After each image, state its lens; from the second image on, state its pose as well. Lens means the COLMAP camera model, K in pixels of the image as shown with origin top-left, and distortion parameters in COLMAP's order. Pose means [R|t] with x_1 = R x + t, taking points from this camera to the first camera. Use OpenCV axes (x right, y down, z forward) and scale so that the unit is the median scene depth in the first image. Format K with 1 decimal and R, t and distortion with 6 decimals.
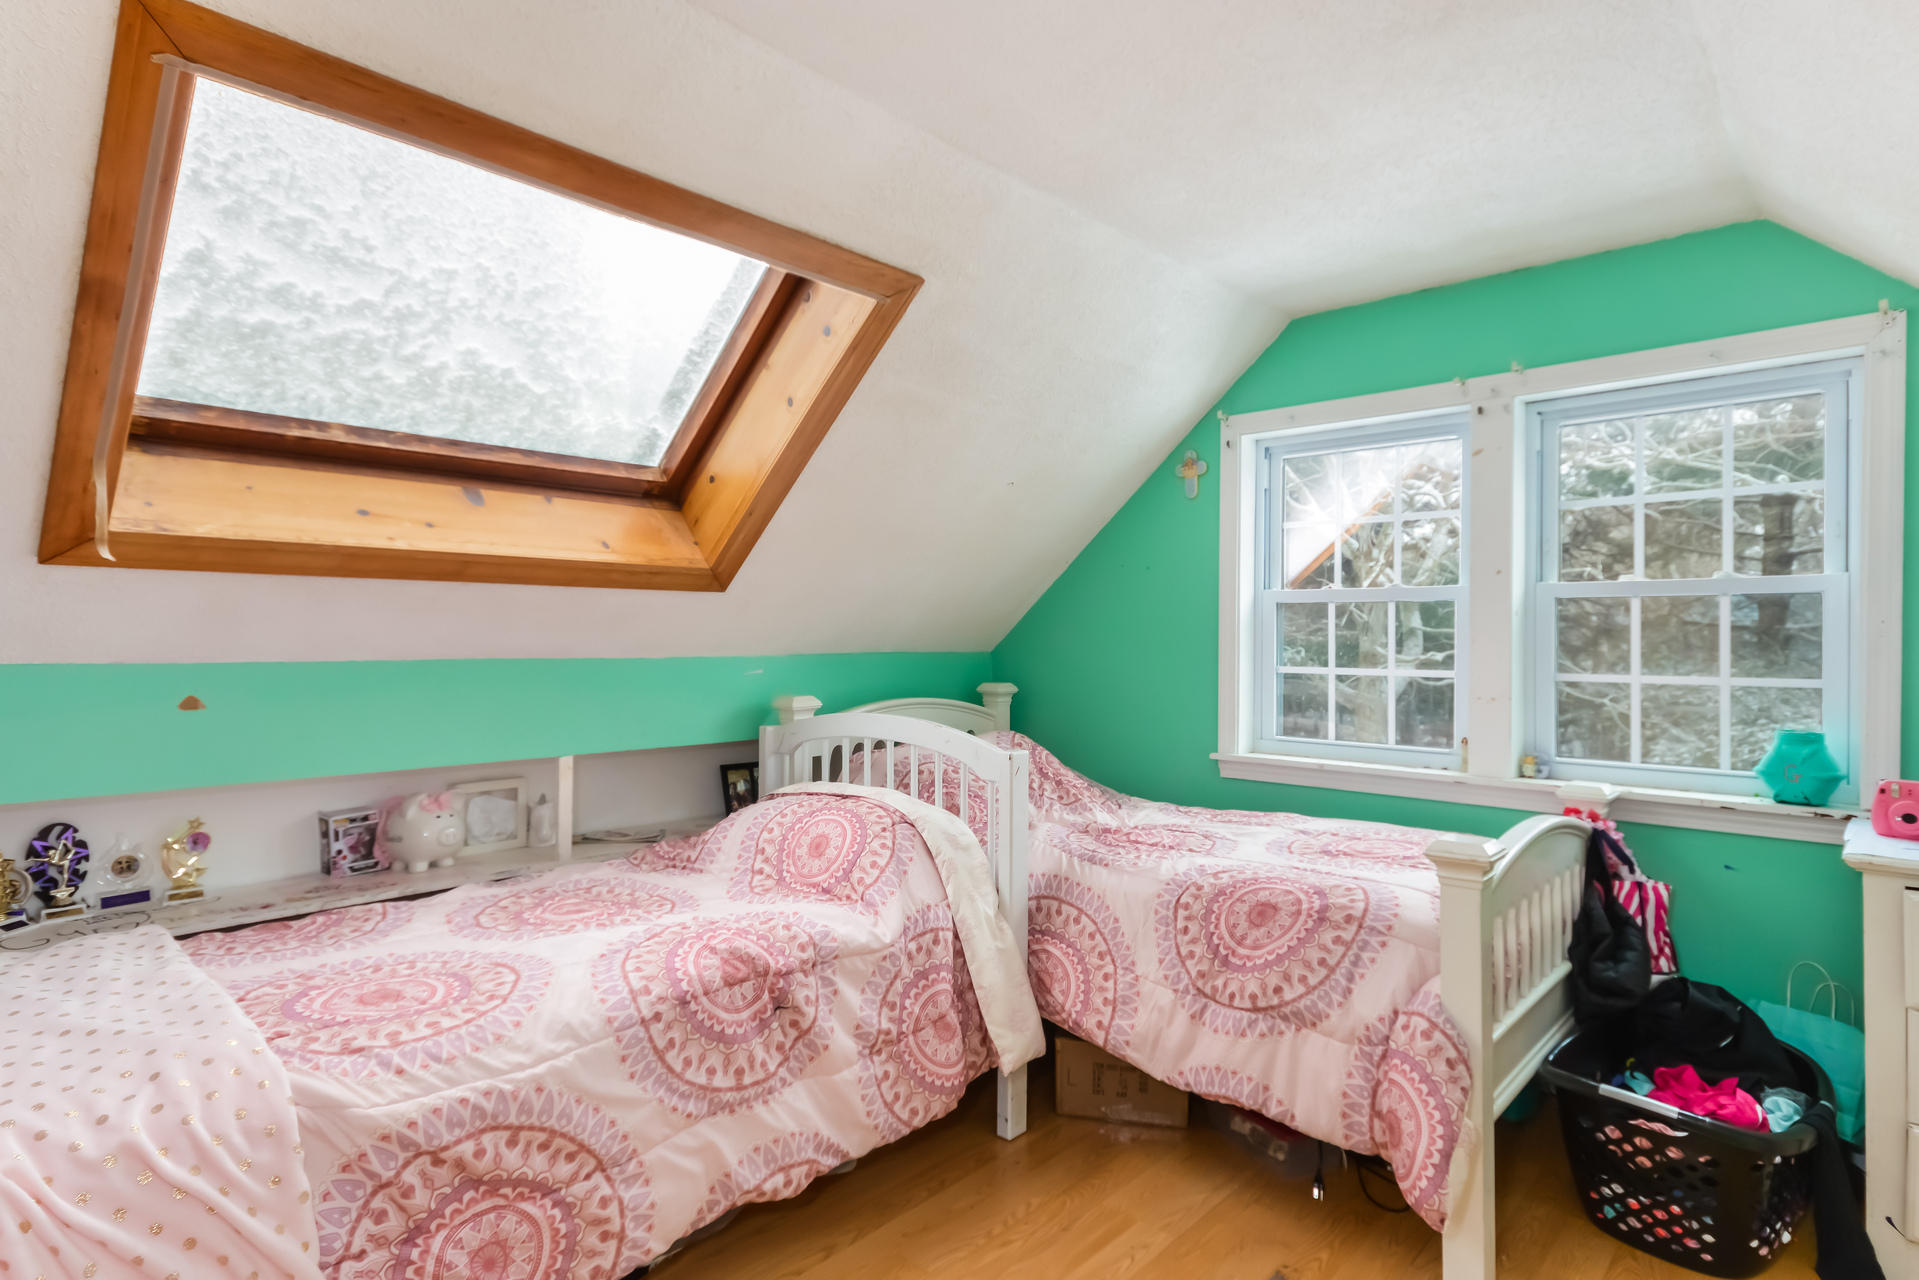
lens RADIAL K [[924.3, 0, 1000.0], [0, 924.3, 631.1], [0, 0, 1]] dist [-0.000888, -0.000694]
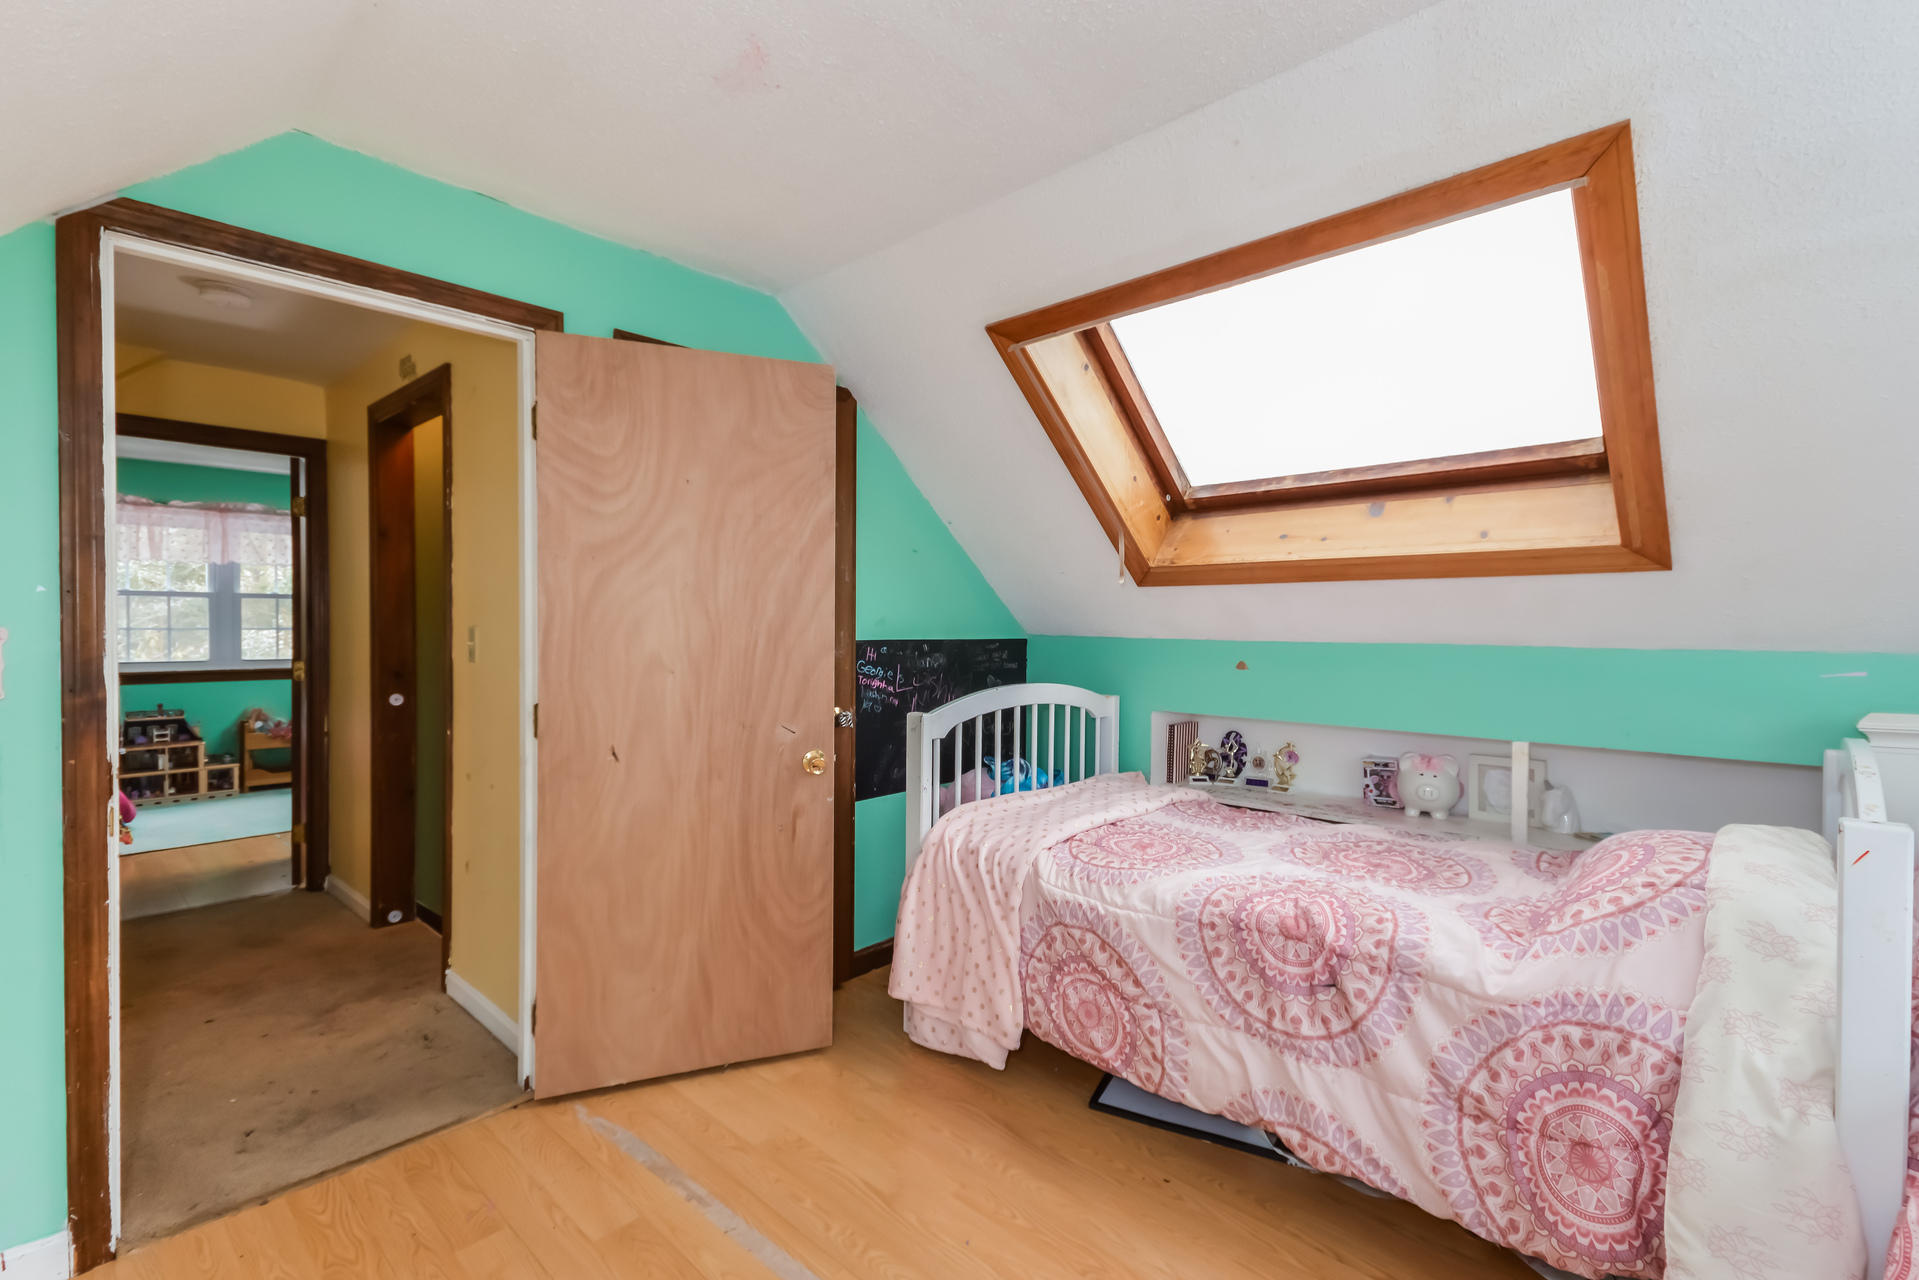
lens RADIAL K [[787.1, 0, 962.8], [0, 787.1, 629.0], [0, 0, 1]] dist [0.002329, 0.000422]
pose [[0.048916, 0.002839, -0.998799, 0.610736], [0.002208, 0.999993, 0.002950, 0.010949], [0.998800, -0.002350, 0.048909, 0.551666]]
